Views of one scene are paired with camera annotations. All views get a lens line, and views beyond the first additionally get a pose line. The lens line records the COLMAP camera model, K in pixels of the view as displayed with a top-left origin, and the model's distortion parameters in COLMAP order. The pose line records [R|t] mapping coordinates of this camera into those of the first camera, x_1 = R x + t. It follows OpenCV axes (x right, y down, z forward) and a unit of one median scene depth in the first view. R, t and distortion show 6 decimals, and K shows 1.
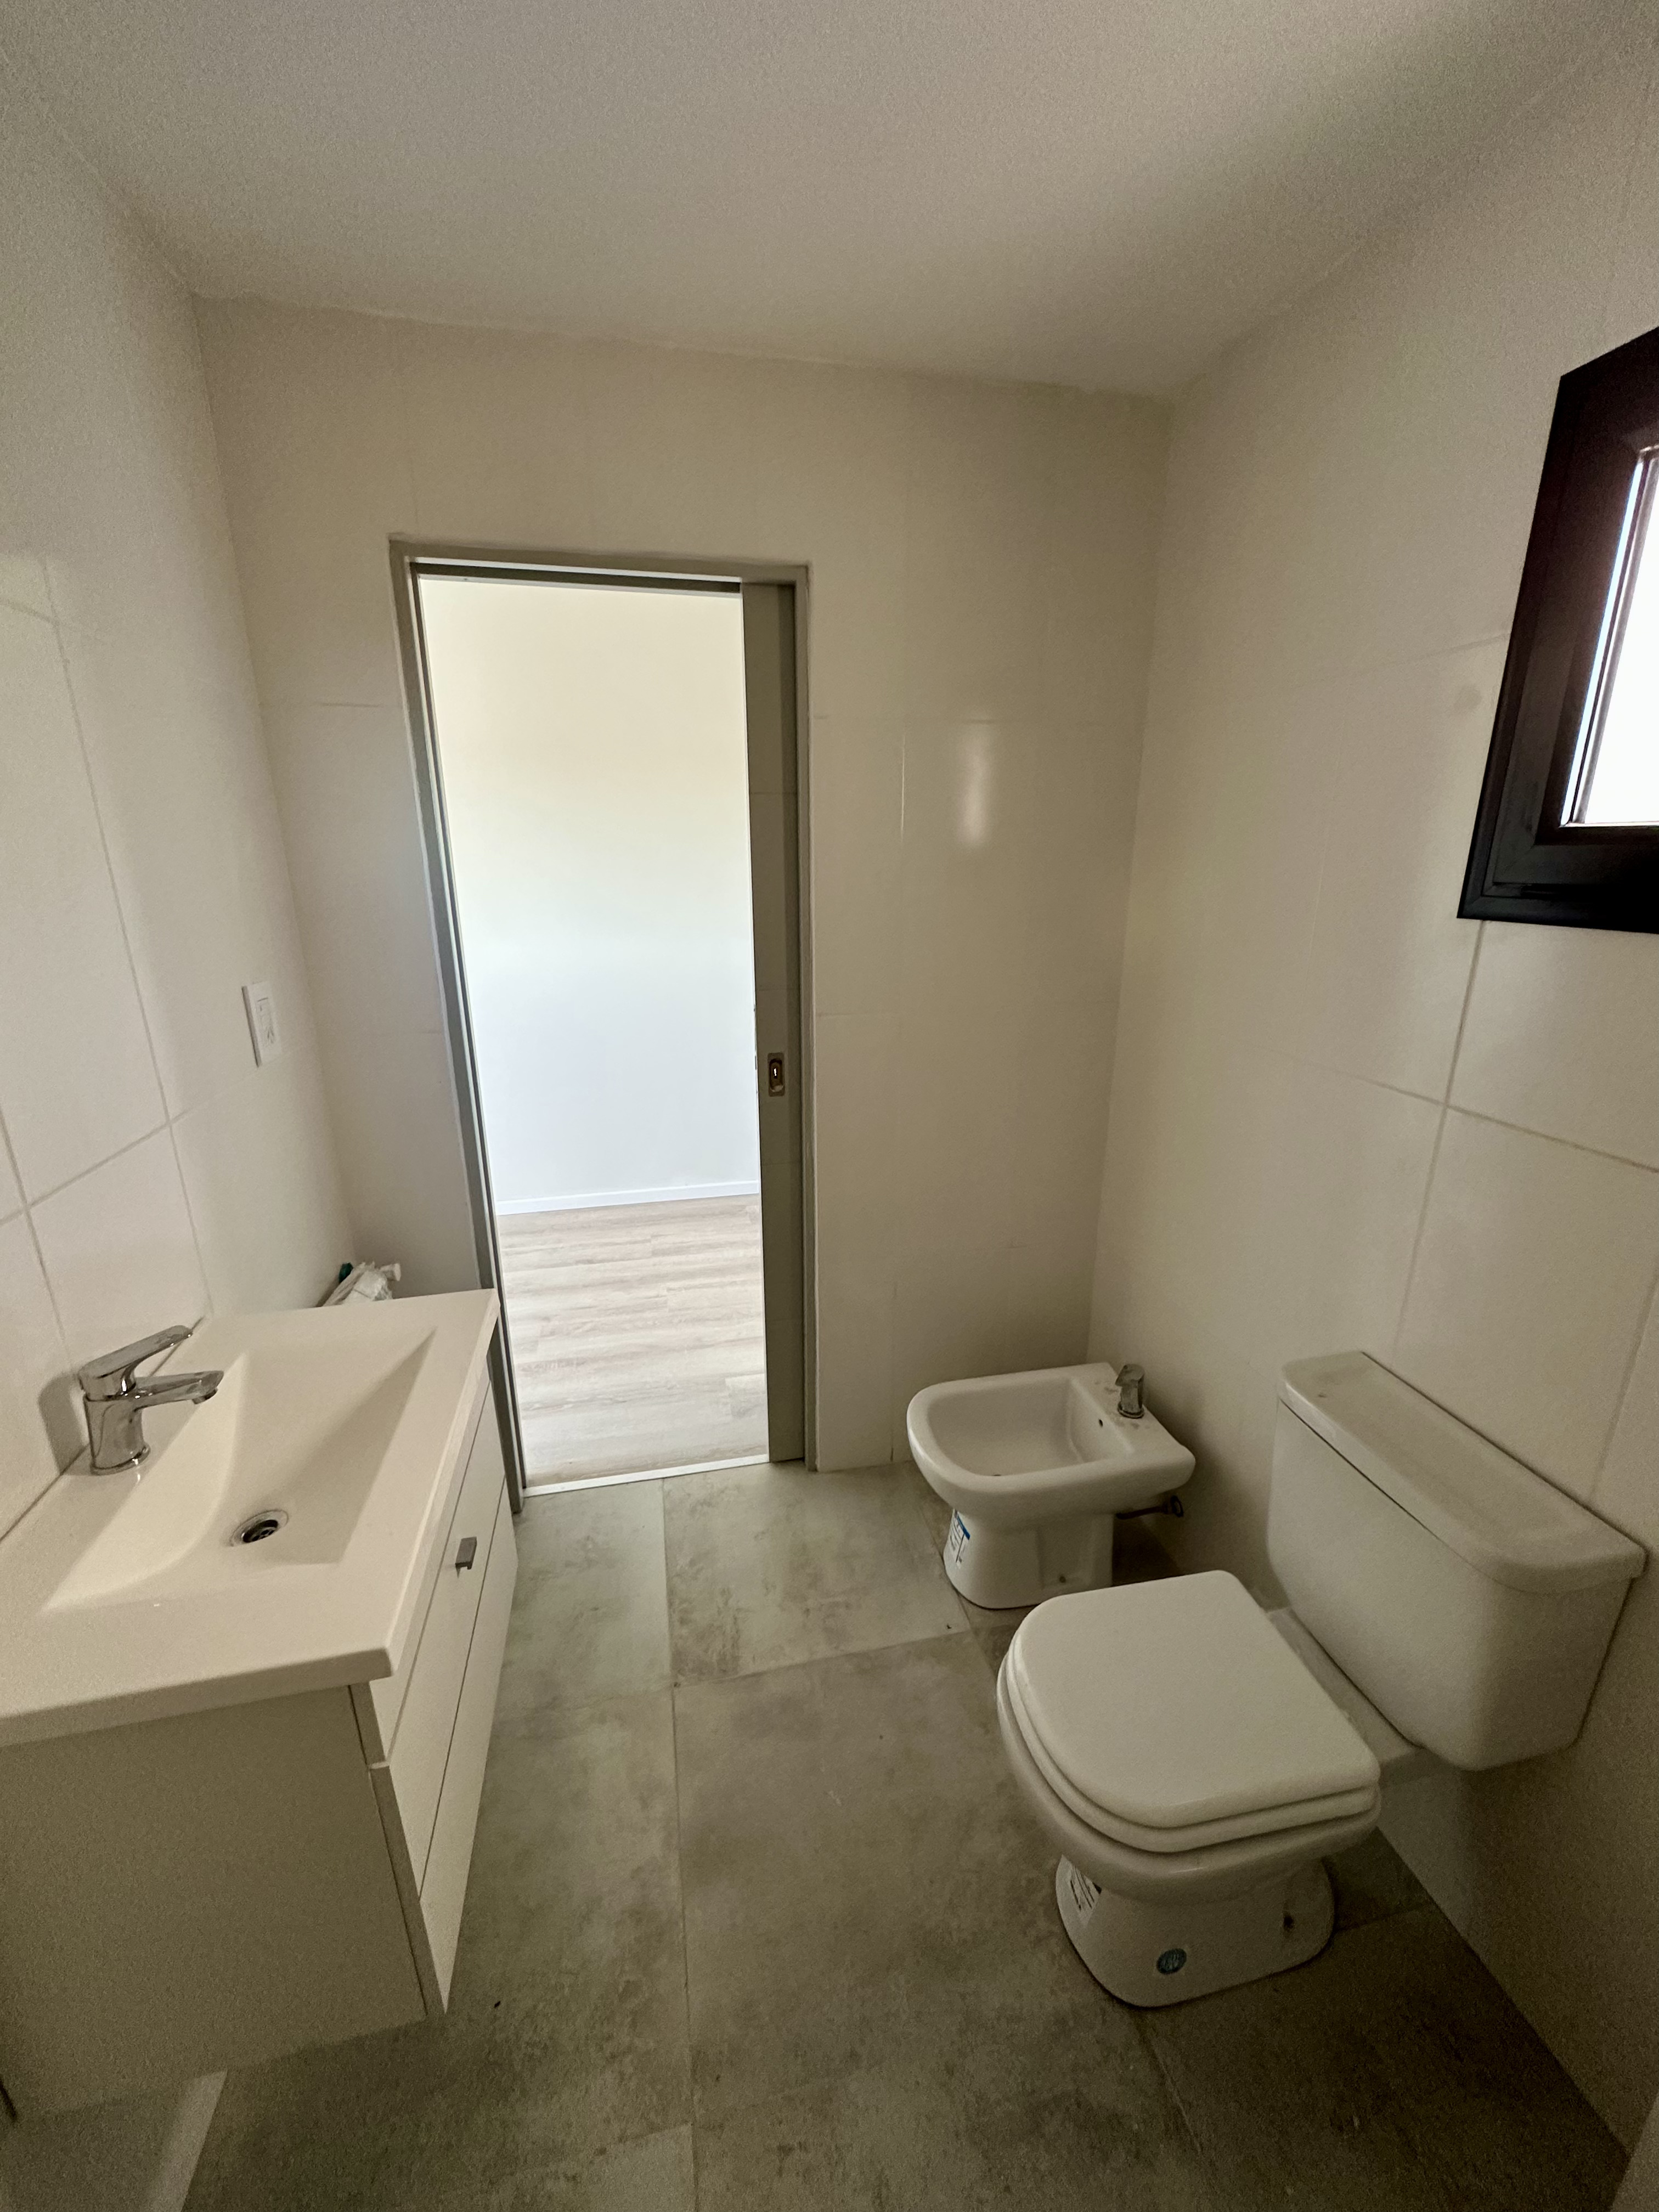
lens RADIAL K [[878.3, 0, 830.1], [0, 878.3, 1110.1], [0, 0, 1]] dist [-0.001400, -0.000318]
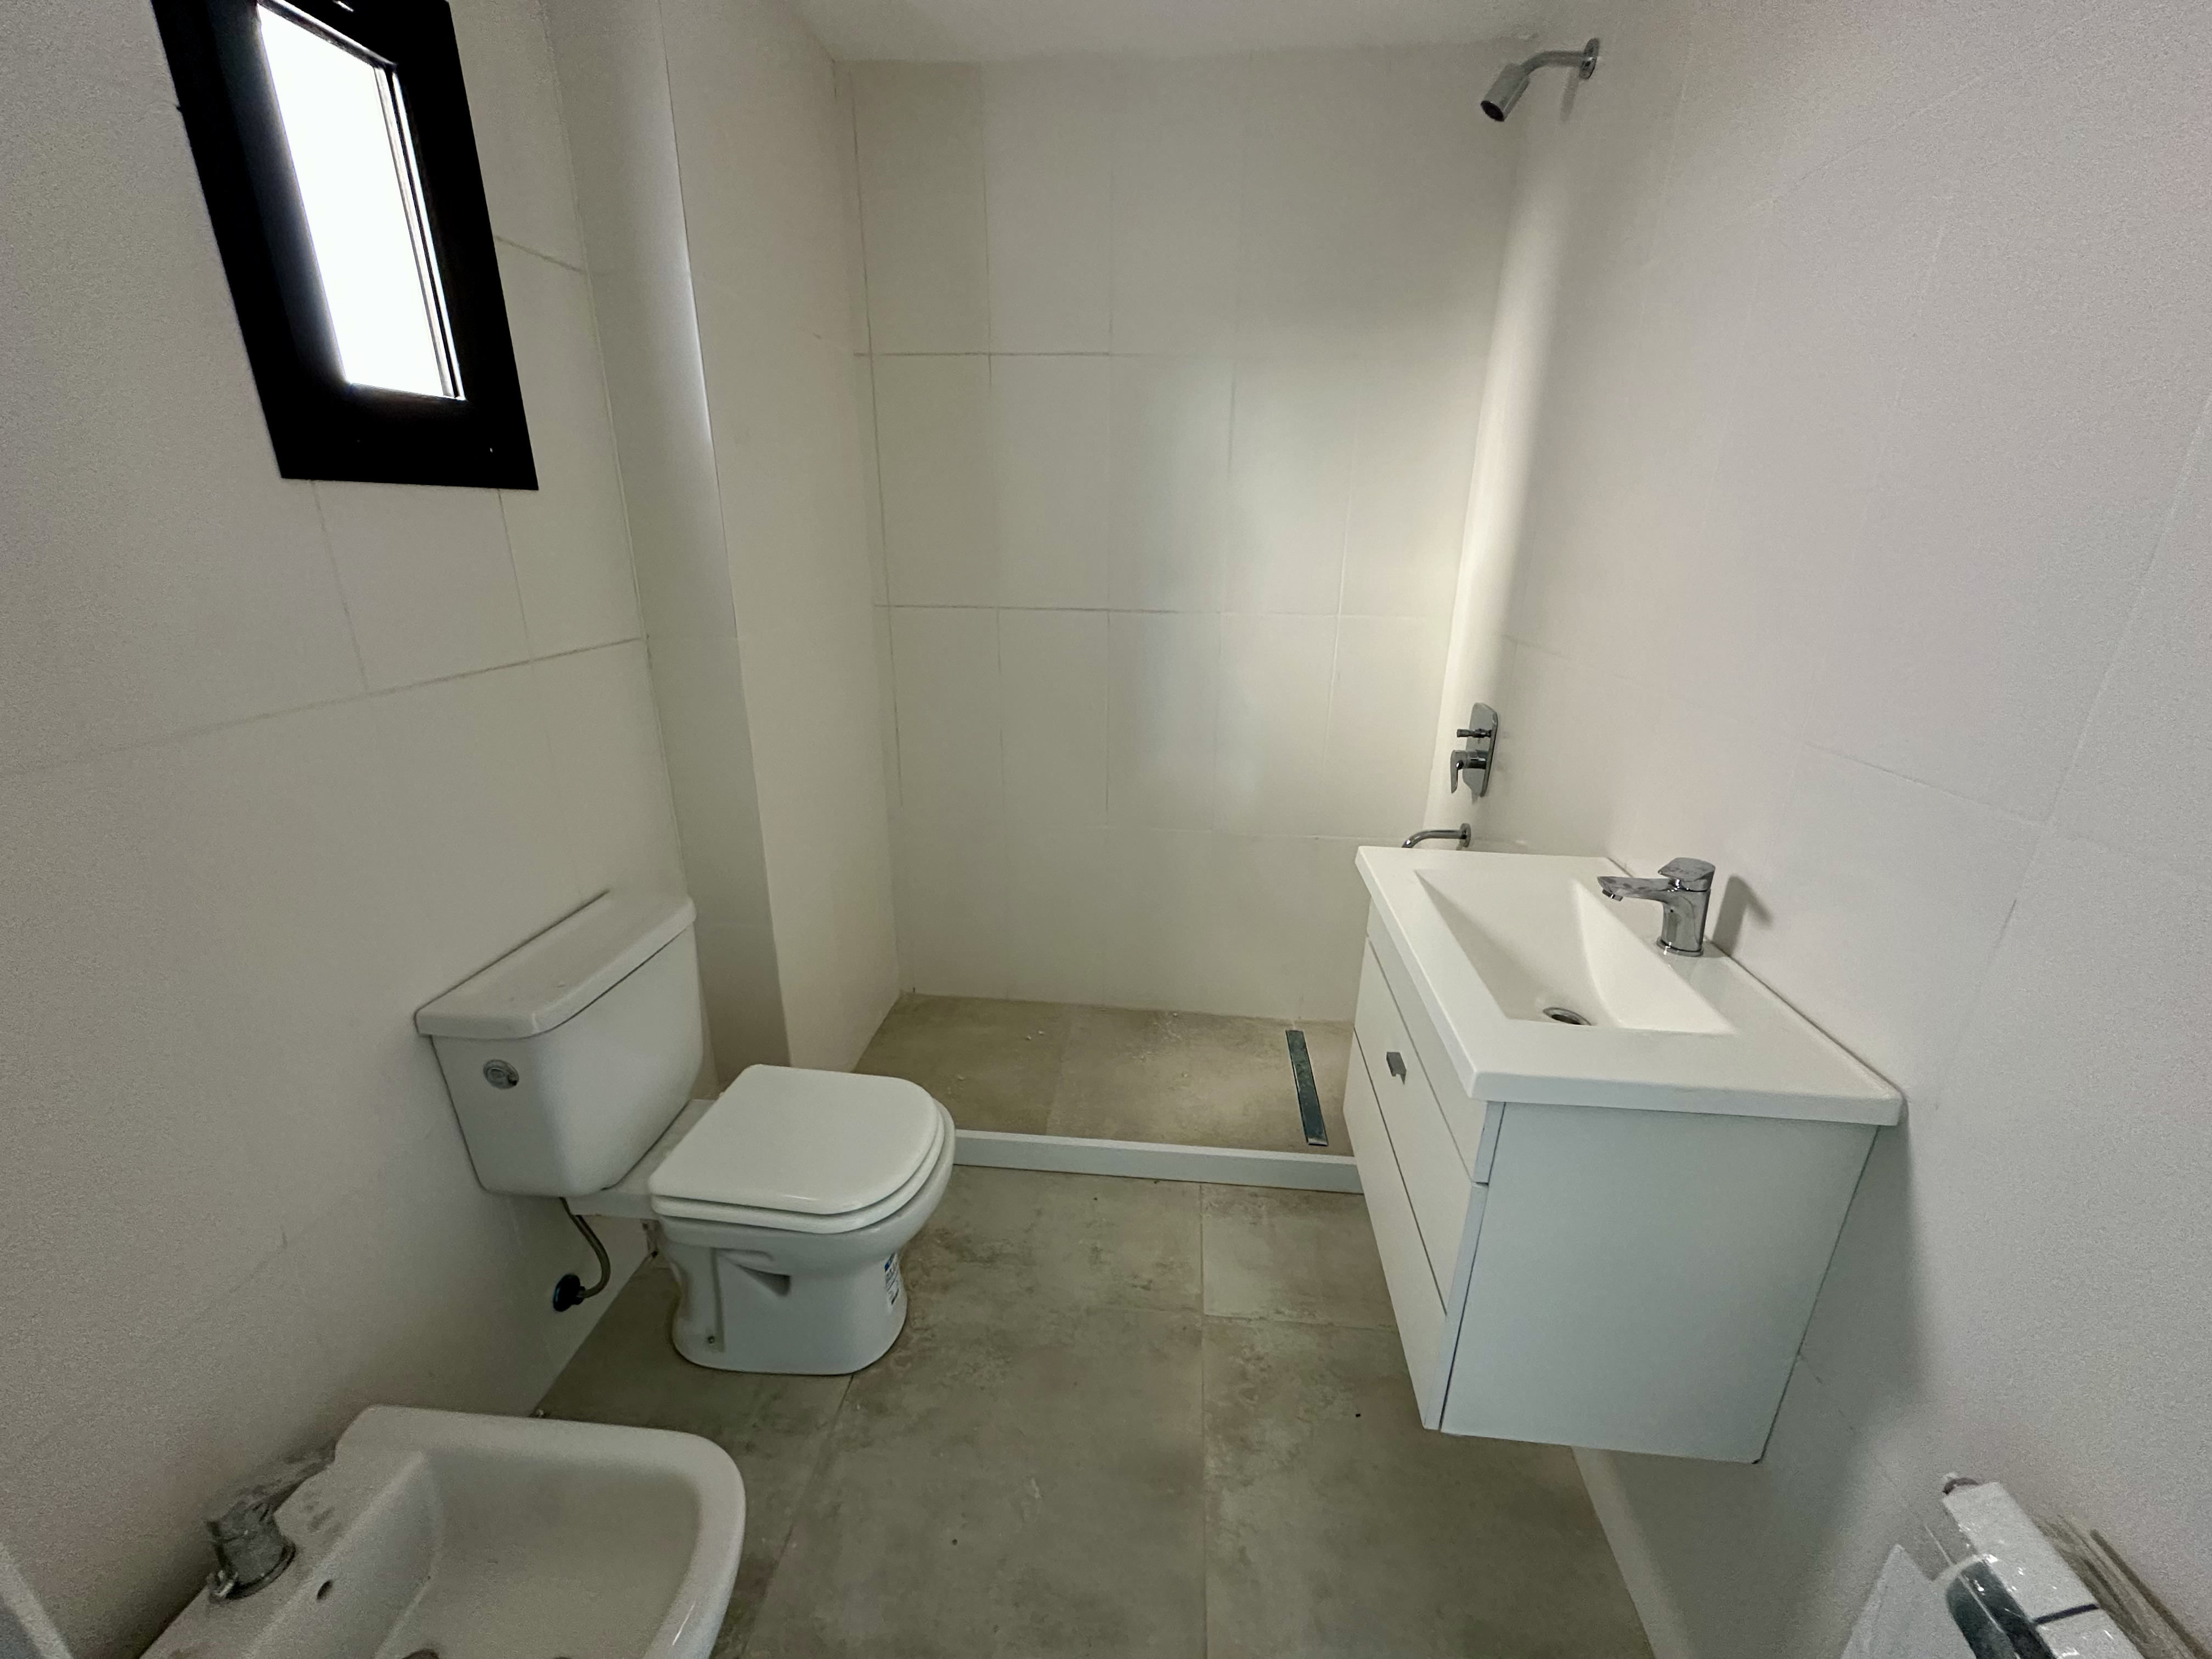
lens RADIAL K [[878.3, 0, 1094.8], [0, 878.3, 842.6], [0, 0, 1]] dist [-0.001400, -0.000318]
pose [[-0.949544, -0.111300, 0.293219, -0.292295], [0.083614, 0.811241, 0.578702, -0.339708], [-0.302281, 0.574021, -0.761003, 1.522831]]
